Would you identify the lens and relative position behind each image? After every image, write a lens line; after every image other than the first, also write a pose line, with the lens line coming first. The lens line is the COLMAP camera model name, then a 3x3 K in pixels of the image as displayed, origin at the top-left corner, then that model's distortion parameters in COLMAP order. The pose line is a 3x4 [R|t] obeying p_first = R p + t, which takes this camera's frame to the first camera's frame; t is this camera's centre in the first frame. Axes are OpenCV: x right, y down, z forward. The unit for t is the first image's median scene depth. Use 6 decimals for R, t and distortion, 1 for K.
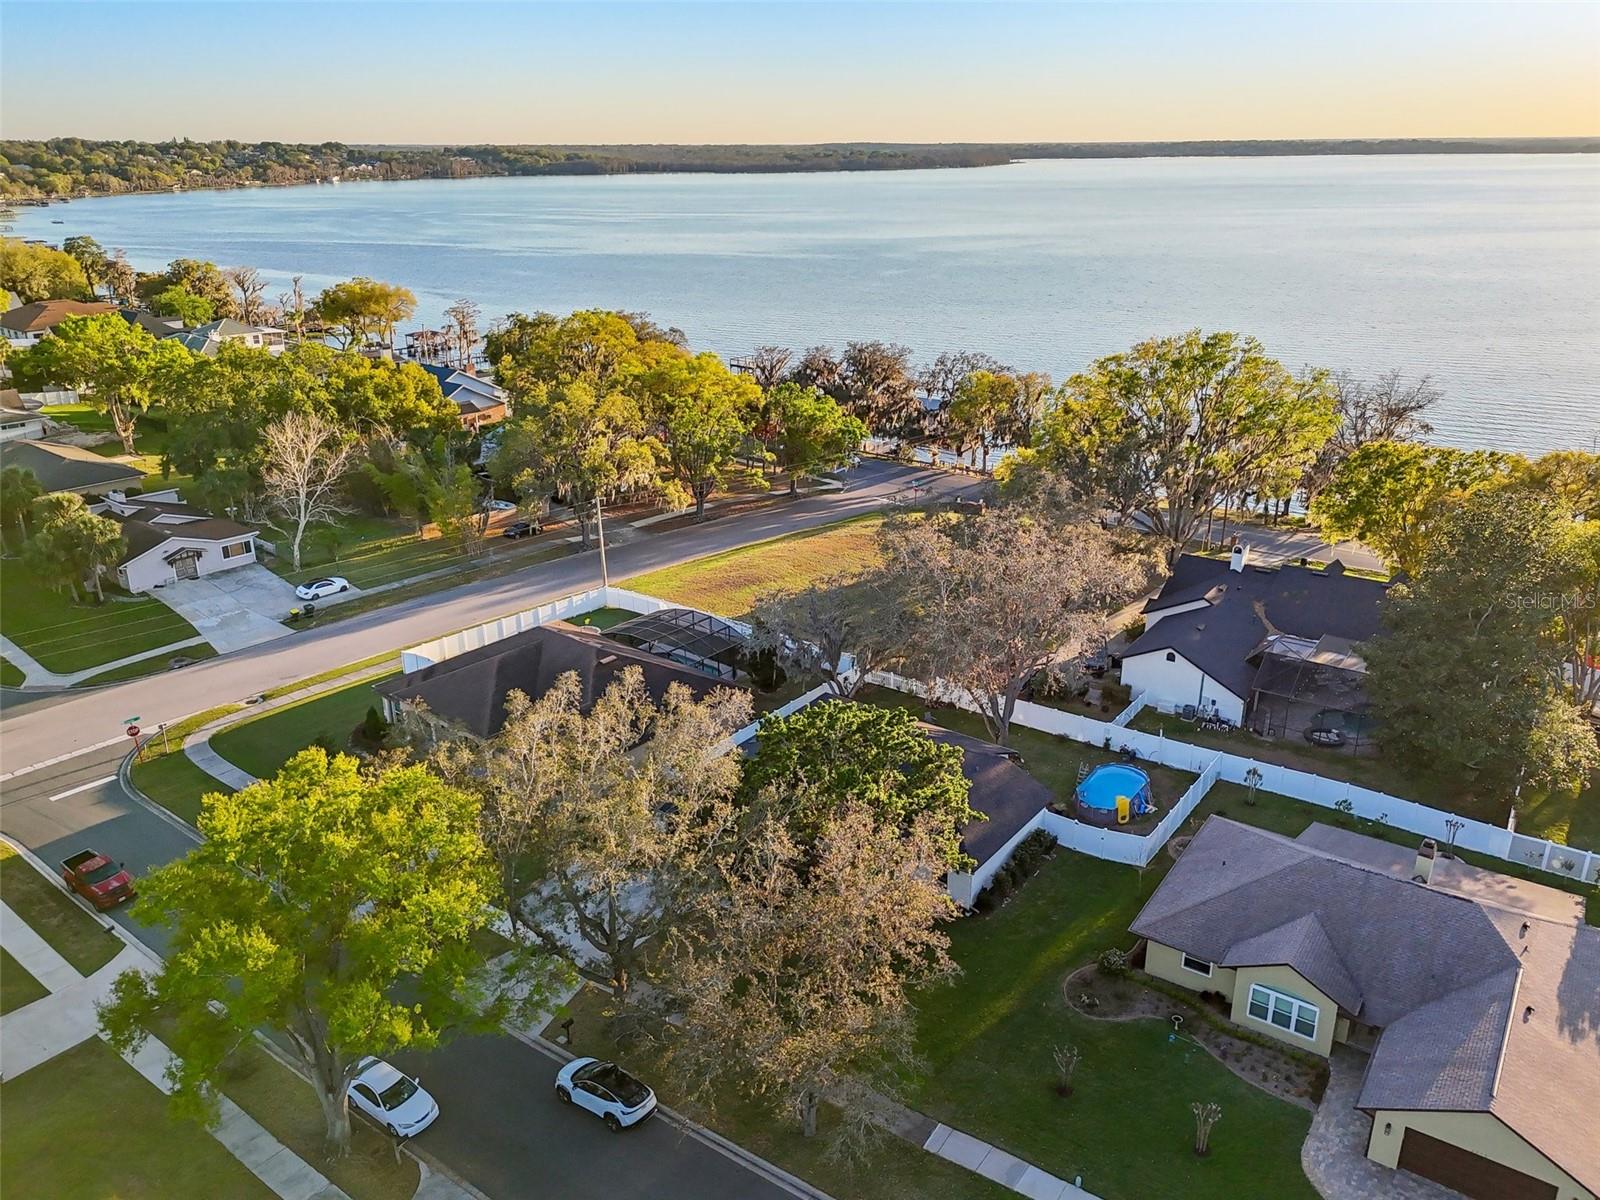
lens RADIAL K [[1229.3, 0, 801.5], [0, 1229.3, 599.6], [0, 0, 1]] dist [0.073564, -0.076398]
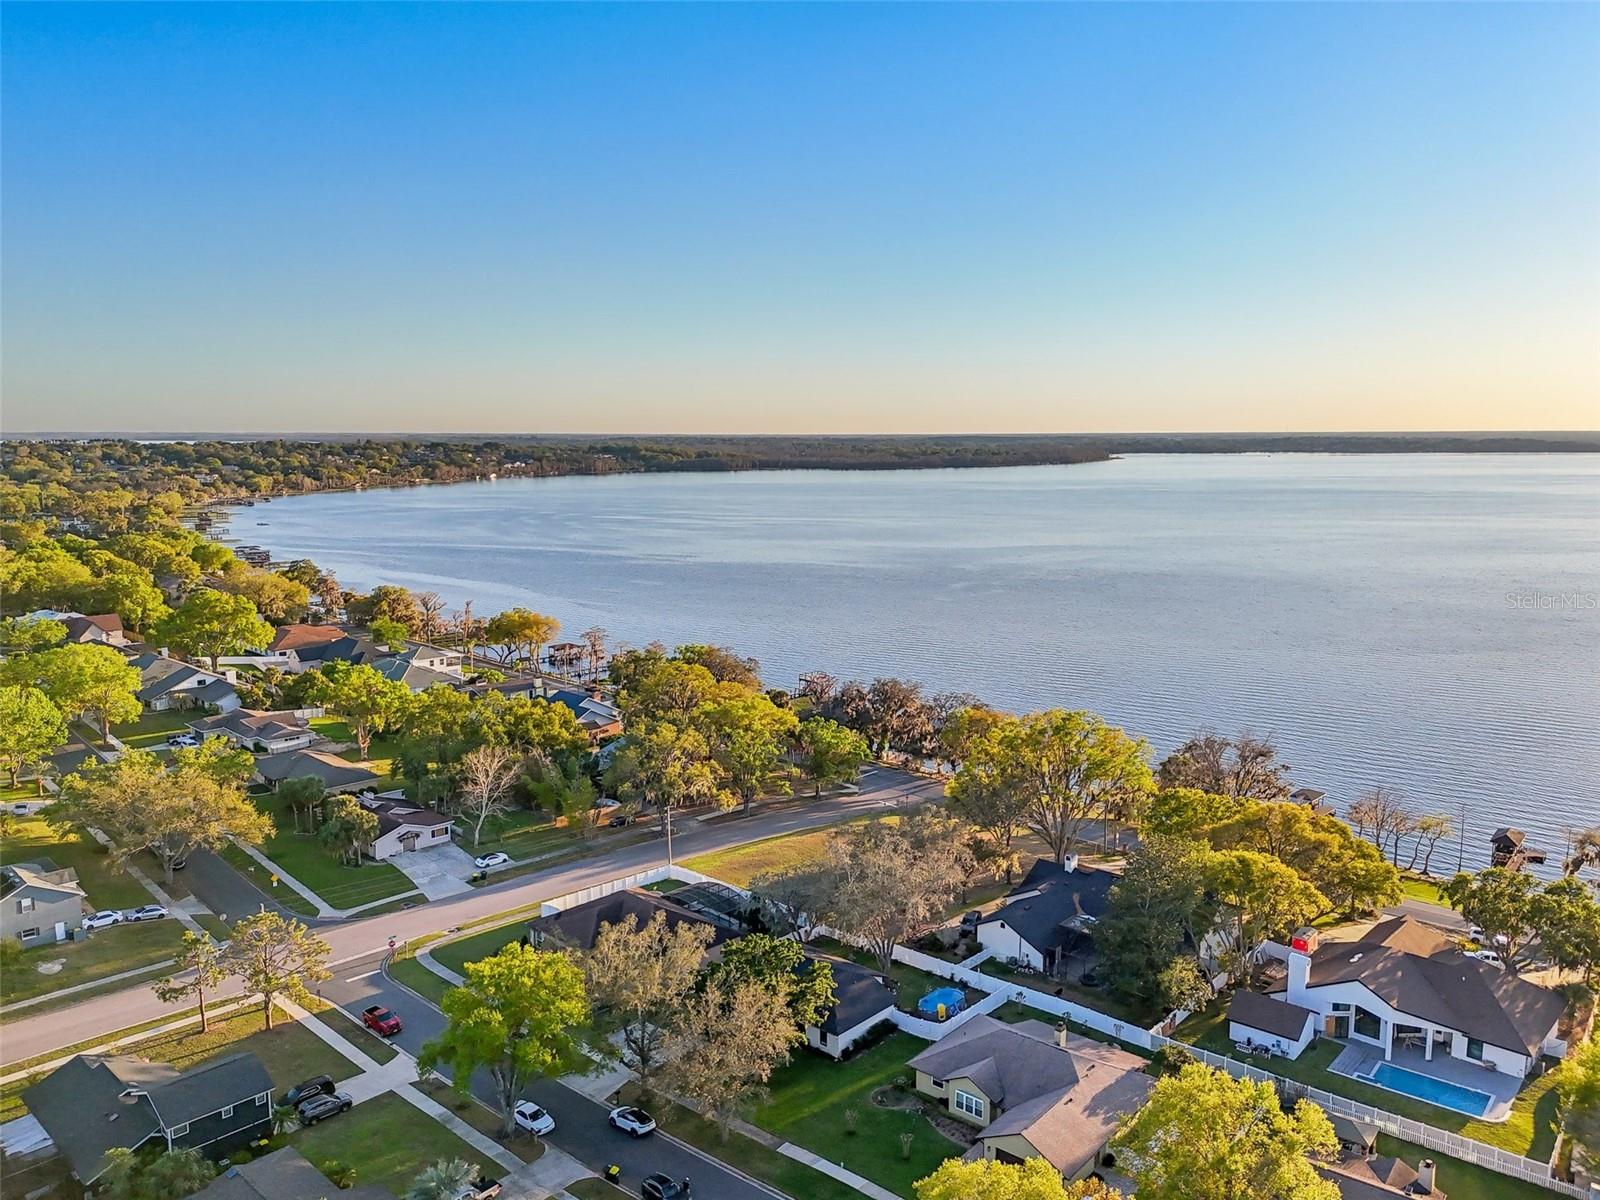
lens RADIAL K [[1259.8, 0, 806.4], [0, 1259.8, 583.1], [0, 0, 1]] dist [0.158884, -0.377721]
pose [[0.995472, 0.017473, -0.093438, 0.145354], [-0.037537, 0.975334, -0.217520, -0.013987], [0.087333, 0.220043, 0.971573, -0.578085]]
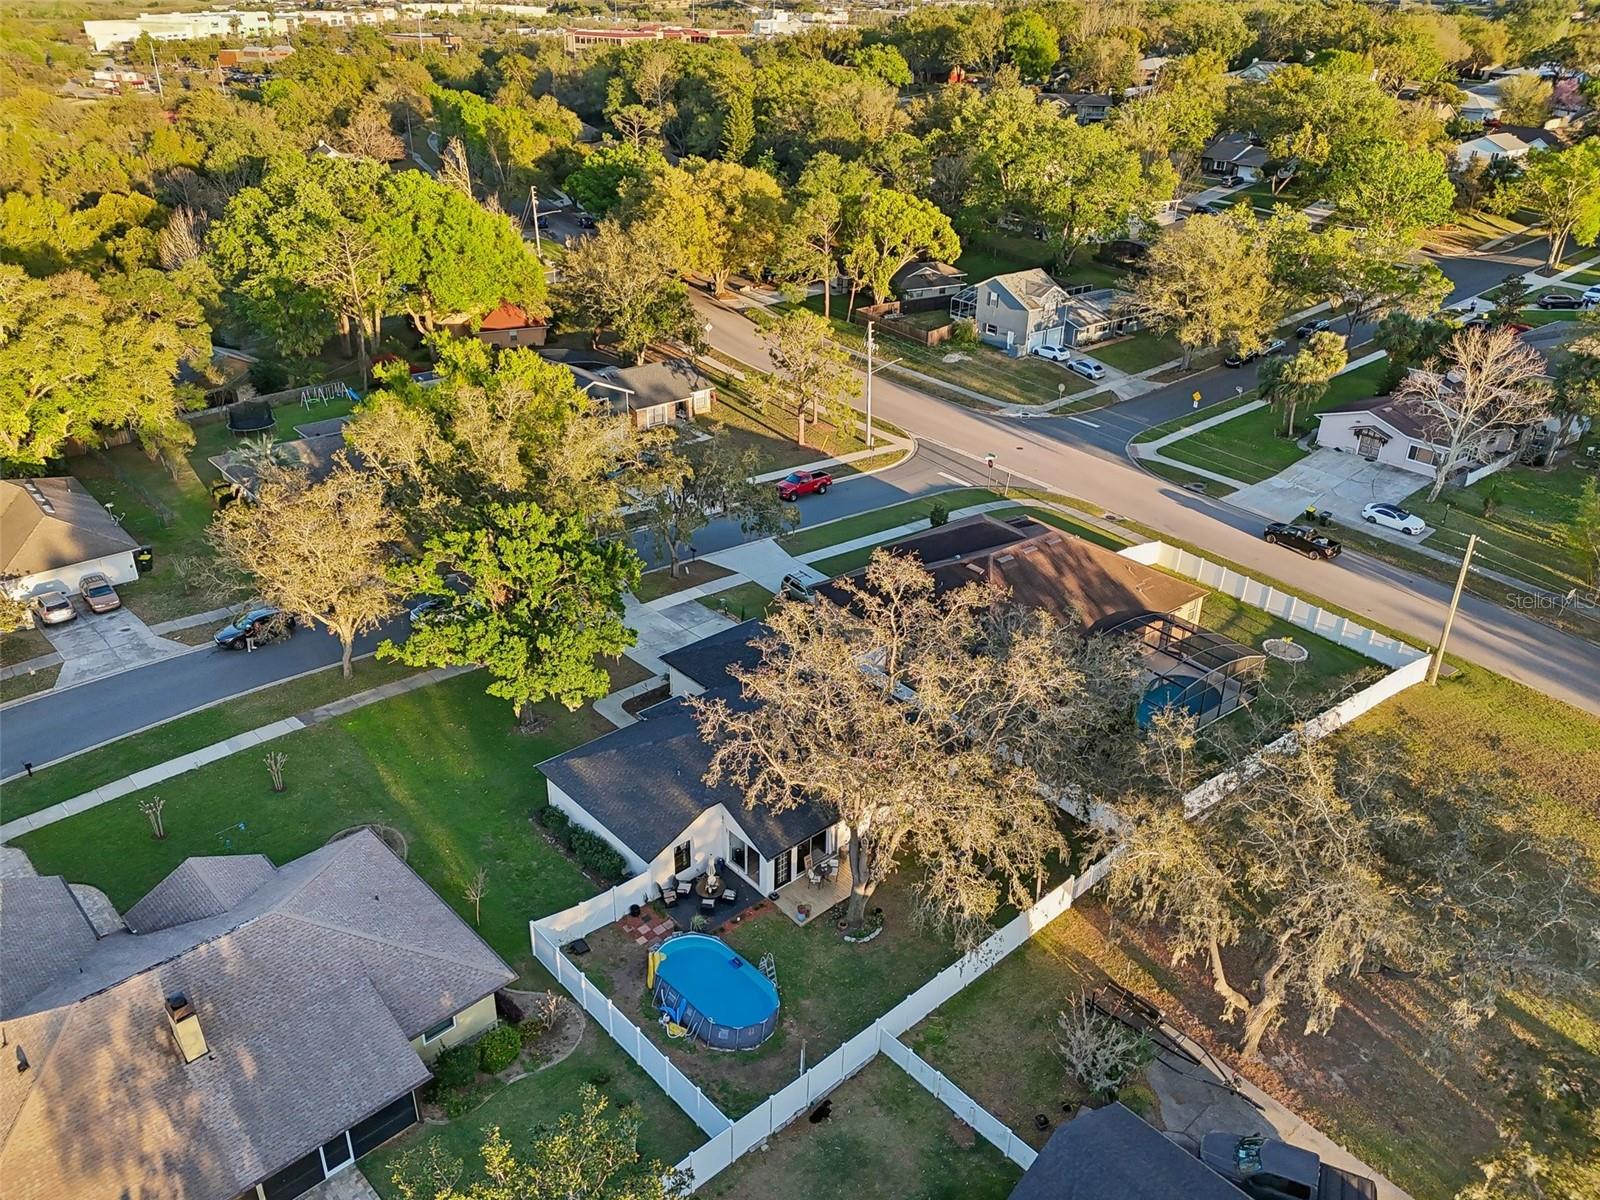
lens RADIAL K [[1229.3, 0, 801.5], [0, 1229.3, 599.6], [0, 0, 1]] dist [0.073564, -0.076398]
pose [[-0.226554, 0.436693, -0.870616, 0.496122], [-0.348761, 0.798218, 0.491135, -0.246546], [0.909417, 0.414905, -0.028538, 0.651525]]
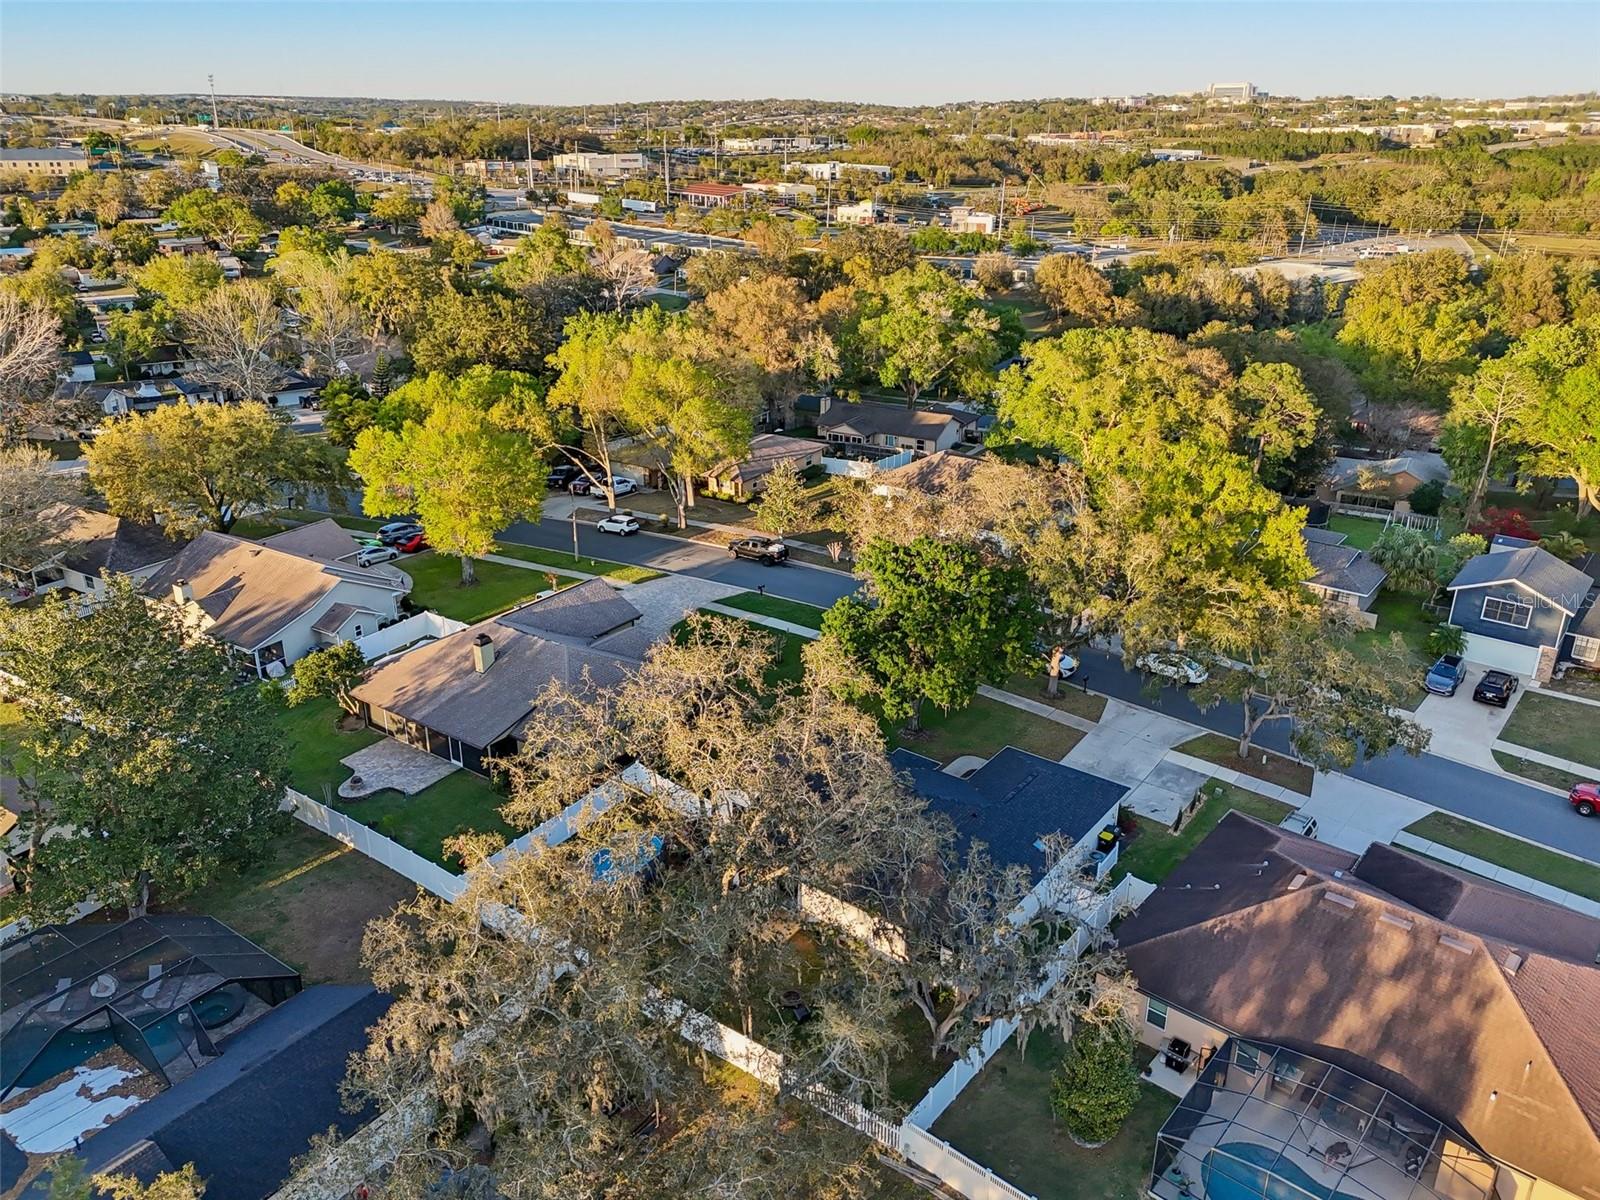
lens RADIAL K [[1229.3, 0, 801.5], [0, 1229.3, 599.6], [0, 0, 1]] dist [0.073564, -0.076398]
pose [[-0.998059, -0.019665, 0.059092, 0.049701], [0.024571, 0.747529, 0.663775, -0.376320], [-0.057227, 0.663938, -0.745594, 1.014432]]
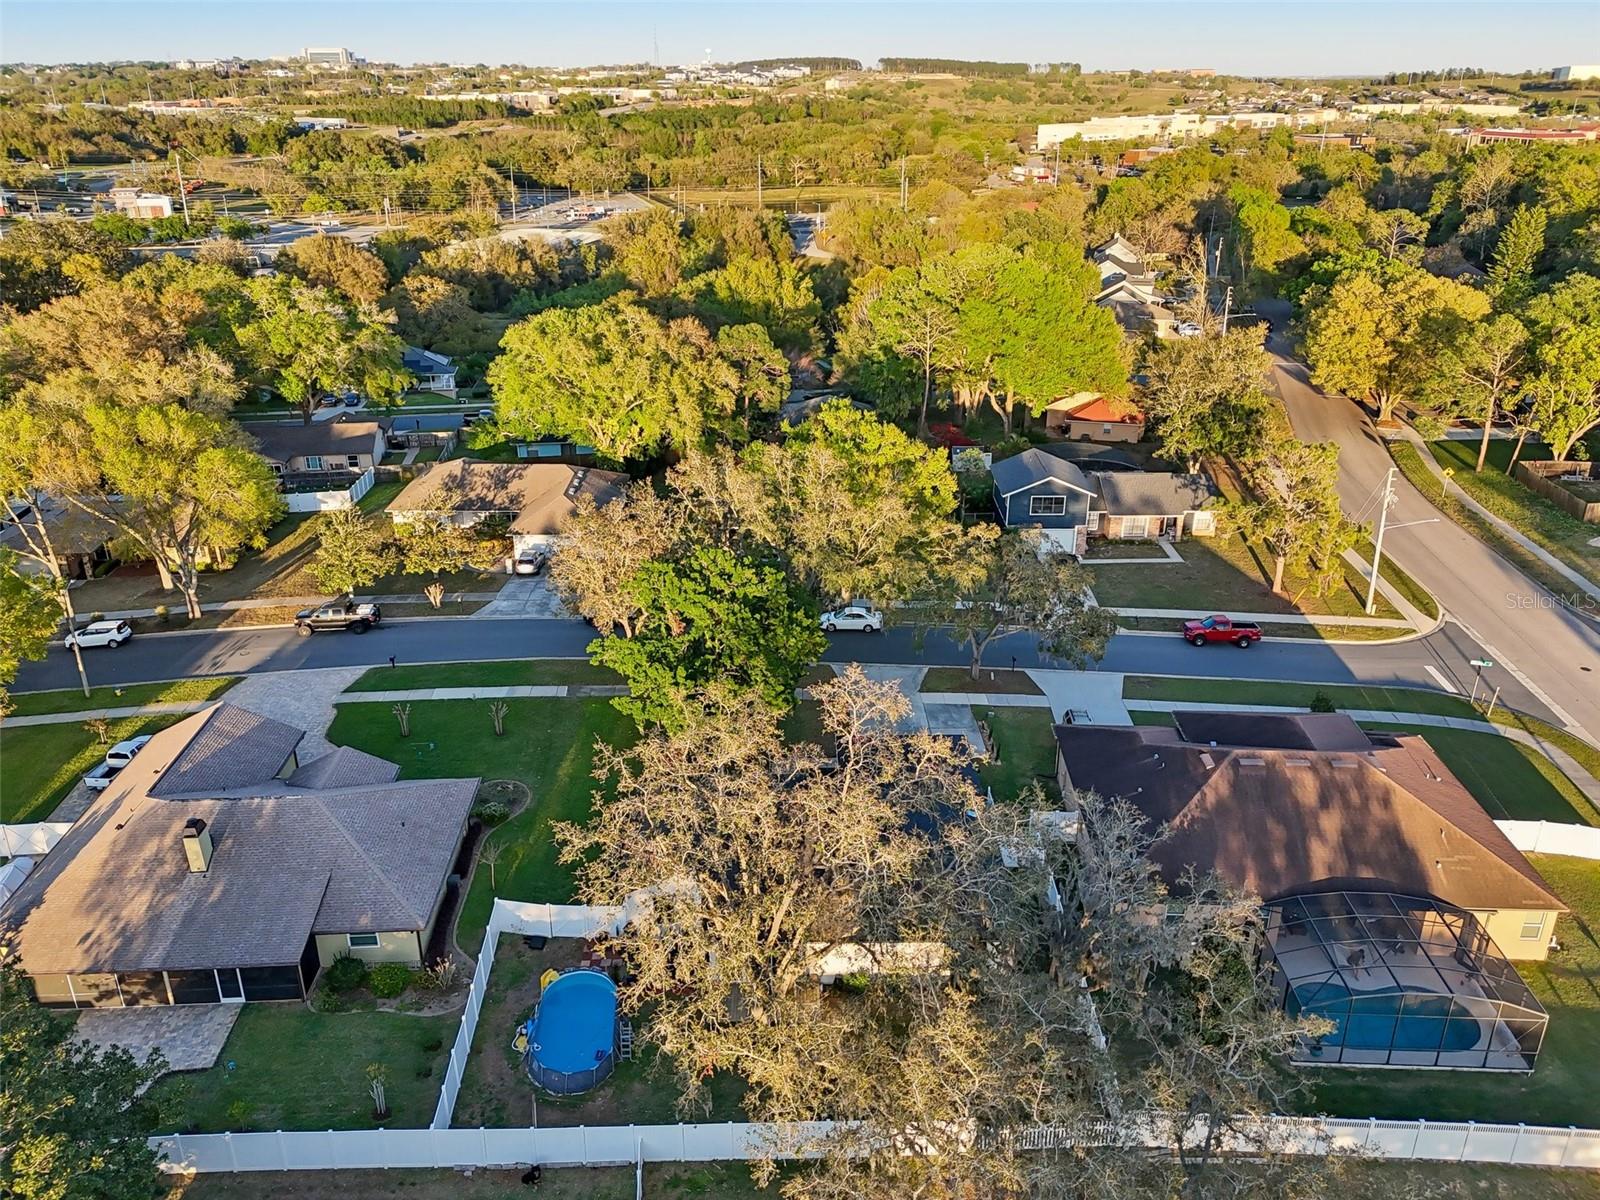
lens RADIAL K [[1229.3, 0, 801.5], [0, 1229.3, 599.6], [0, 0, 1]] dist [0.073564, -0.076398]
pose [[-0.816708, 0.231953, -0.528381, 0.309025], [-0.191134, 0.755232, 0.626970, -0.333979], [0.544478, 0.613043, -0.572470, 0.887972]]
